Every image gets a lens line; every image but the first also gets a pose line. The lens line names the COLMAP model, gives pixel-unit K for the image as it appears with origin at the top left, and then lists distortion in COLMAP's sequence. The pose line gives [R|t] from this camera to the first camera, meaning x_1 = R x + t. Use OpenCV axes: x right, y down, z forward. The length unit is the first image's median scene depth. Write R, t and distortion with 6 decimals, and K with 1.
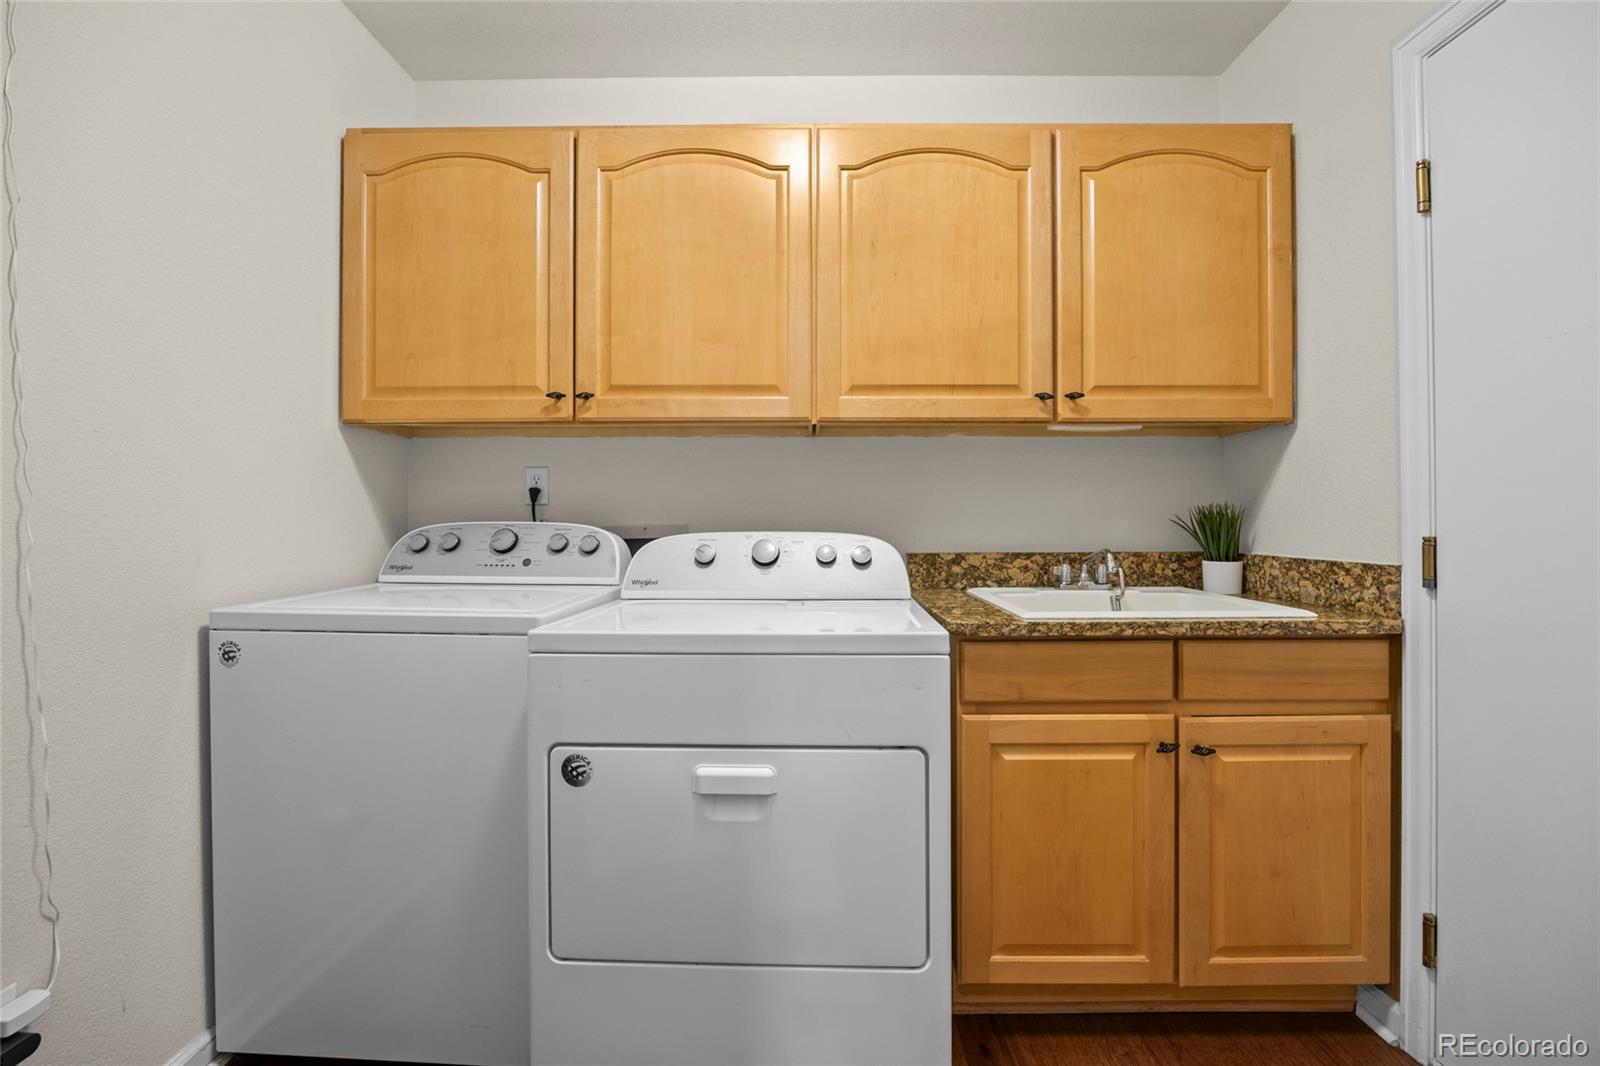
lens RADIAL K [[705.2, 0, 804.3], [0, 705.2, 521.2], [0, 0, 1]] dist [-0.012176, 0.000606]
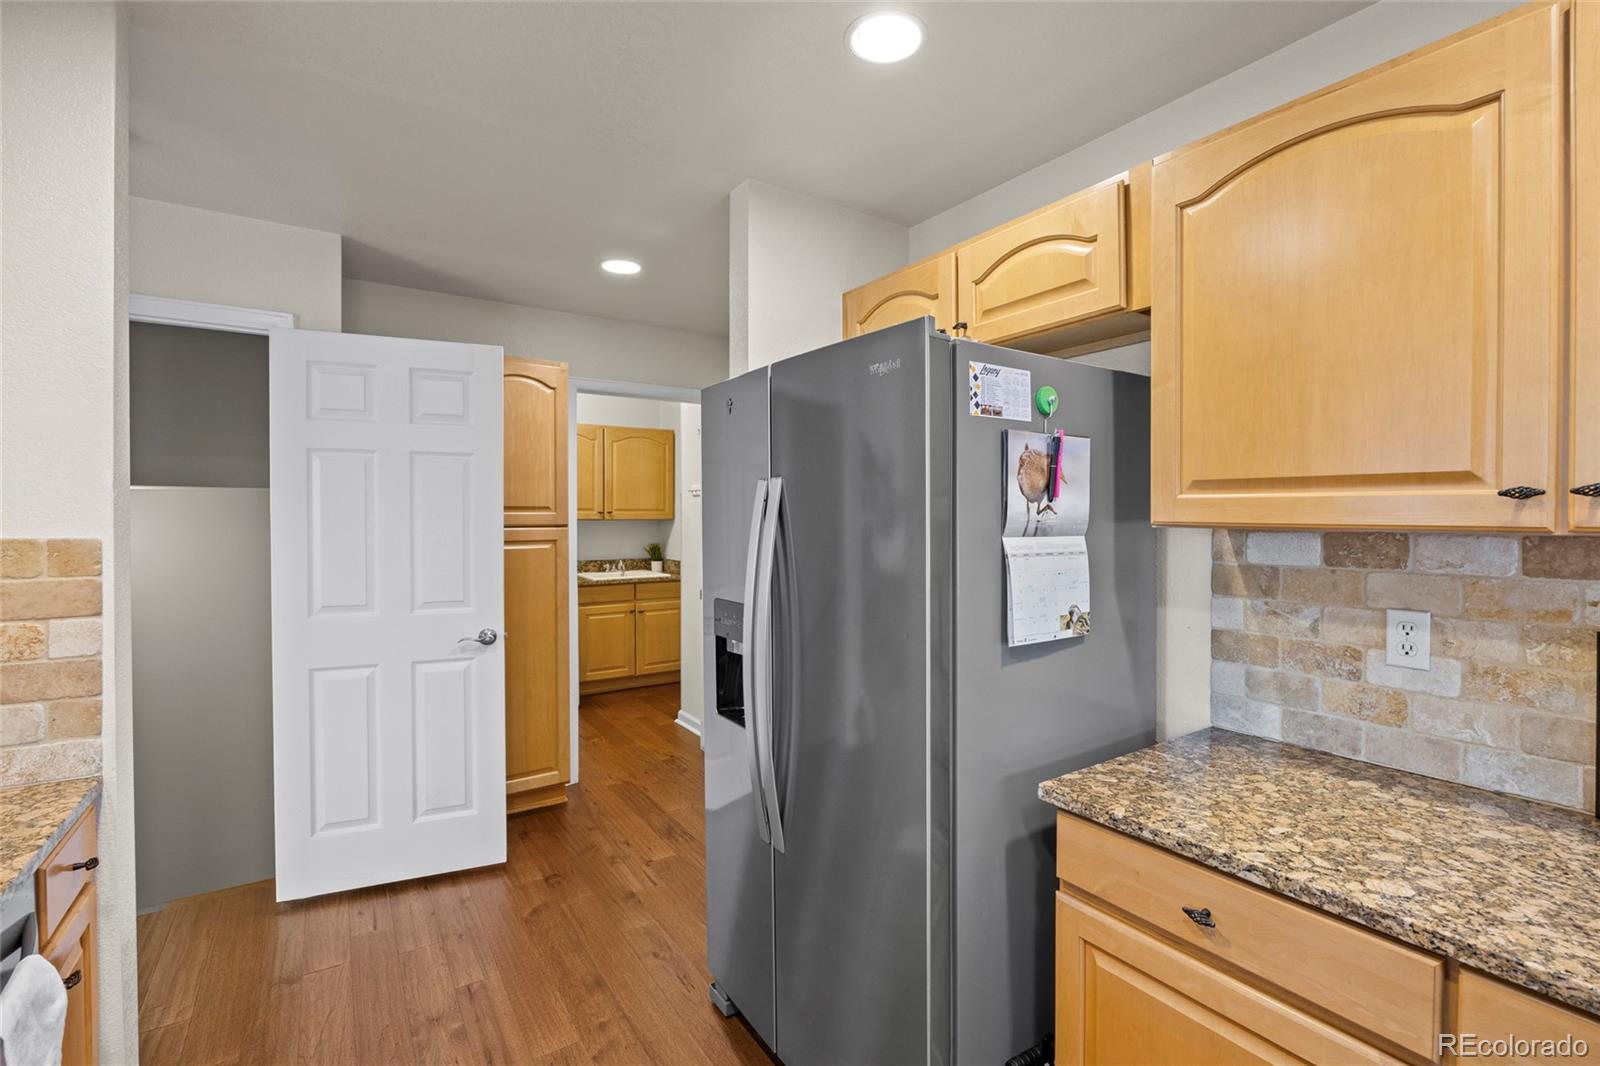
lens RADIAL K [[709.5, 0, 803.5], [0, 709.5, 526.8], [0, 0, 1]] dist [-0.014957, 0.000794]
pose [[0.823563, -0.004460, 0.567208, -0.679062], [-0.004619, 0.999883, 0.014569, -0.150124], [-0.567206, -0.014619, 0.823446, -2.032243]]
